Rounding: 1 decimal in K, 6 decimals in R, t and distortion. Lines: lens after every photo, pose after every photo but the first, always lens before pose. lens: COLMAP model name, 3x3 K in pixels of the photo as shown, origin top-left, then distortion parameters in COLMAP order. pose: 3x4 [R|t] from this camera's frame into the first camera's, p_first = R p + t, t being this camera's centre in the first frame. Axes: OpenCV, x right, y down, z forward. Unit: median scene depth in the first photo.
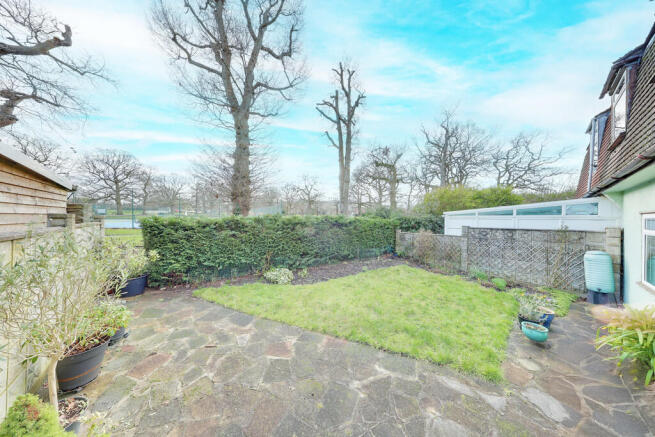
lens RADIAL K [[190.1, 0, 325.3], [0, 190.1, 219.1], [0, 0, 1]] dist [-0.000930, -0.000012]
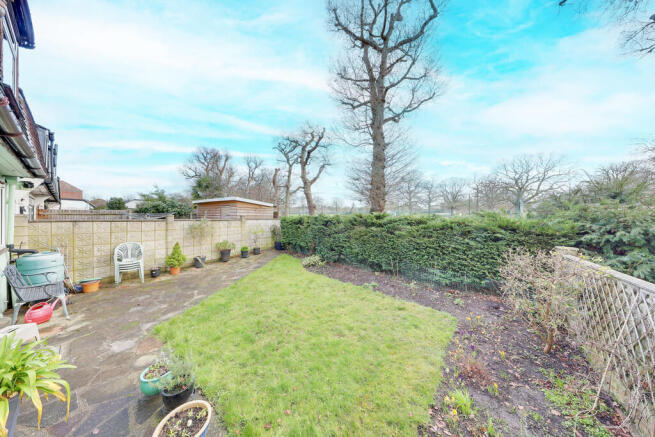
lens RADIAL K [[190.1, 0, 325.3], [0, 190.1, 219.1], [0, 0, 1]] dist [-0.000930, -0.000012]
pose [[0.217354, 0.001507, -0.976092, 1.040196], [-0.008518, 0.999964, -0.000353, 0.012414], [0.976056, 0.008391, 0.217359, 0.787037]]
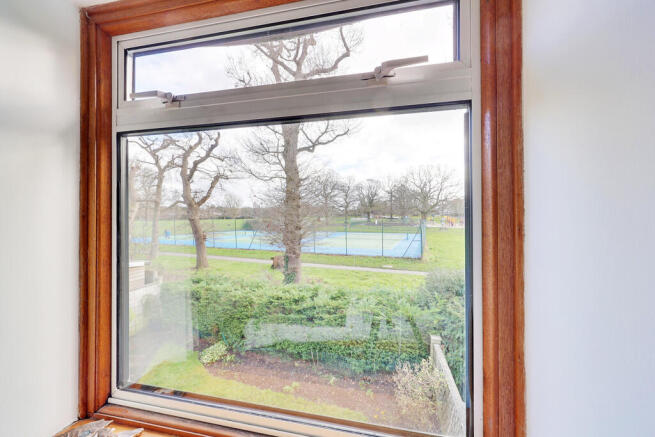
lens RADIAL K [[253.6, 0, 327.5], [0, 253.6, 218.5], [0, 0, 1]] dist [-0.000596, -0.000034]
pose [[0.600096, -0.011247, -0.799849, 1.210396], [0.009344, 0.999931, -0.007050, -0.401182], [0.799874, -0.003243, 0.600160, 0.651800]]
